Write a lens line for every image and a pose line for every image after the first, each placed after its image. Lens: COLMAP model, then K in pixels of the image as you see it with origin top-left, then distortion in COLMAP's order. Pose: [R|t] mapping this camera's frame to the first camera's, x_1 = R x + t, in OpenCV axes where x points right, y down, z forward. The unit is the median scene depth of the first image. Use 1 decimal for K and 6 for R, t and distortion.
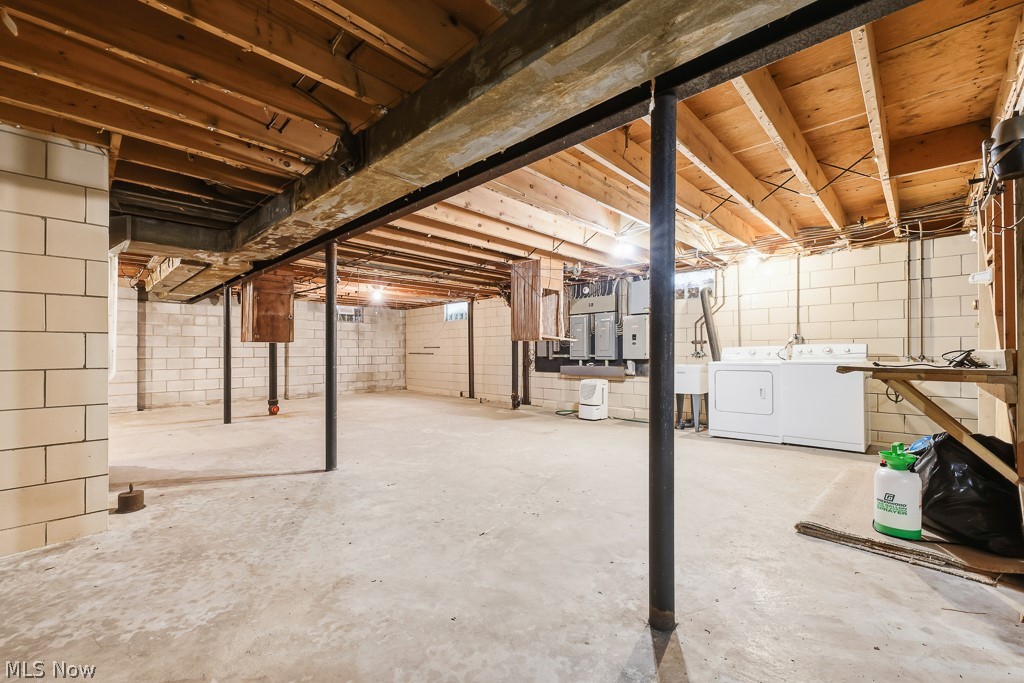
lens RADIAL K [[416.4, 0, 504.2], [0, 416.4, 354.6], [0, 0, 1]] dist [0.012340, -0.002077]
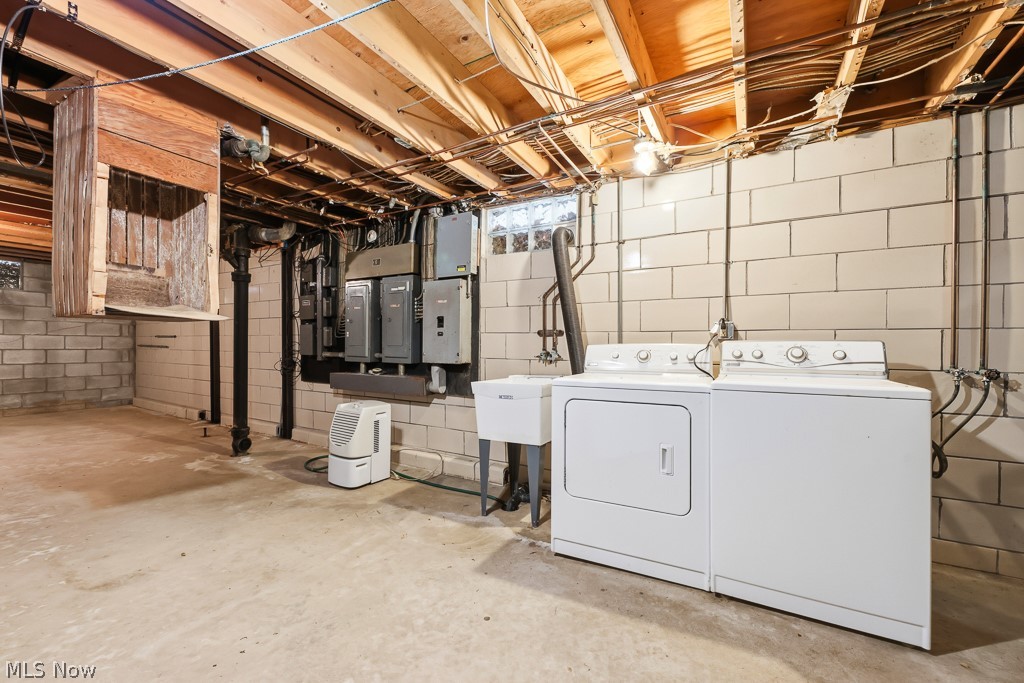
lens RADIAL K [[416.4, 0, 513.3], [0, 416.4, 343.6], [0, 0, 1]] dist [0.012340, -0.002077]
pose [[0.969821, 0.012451, 0.243499, 0.267174], [-0.010769, 0.999908, -0.008239, -0.010914], [-0.243579, 0.005368, 0.969866, 0.458739]]
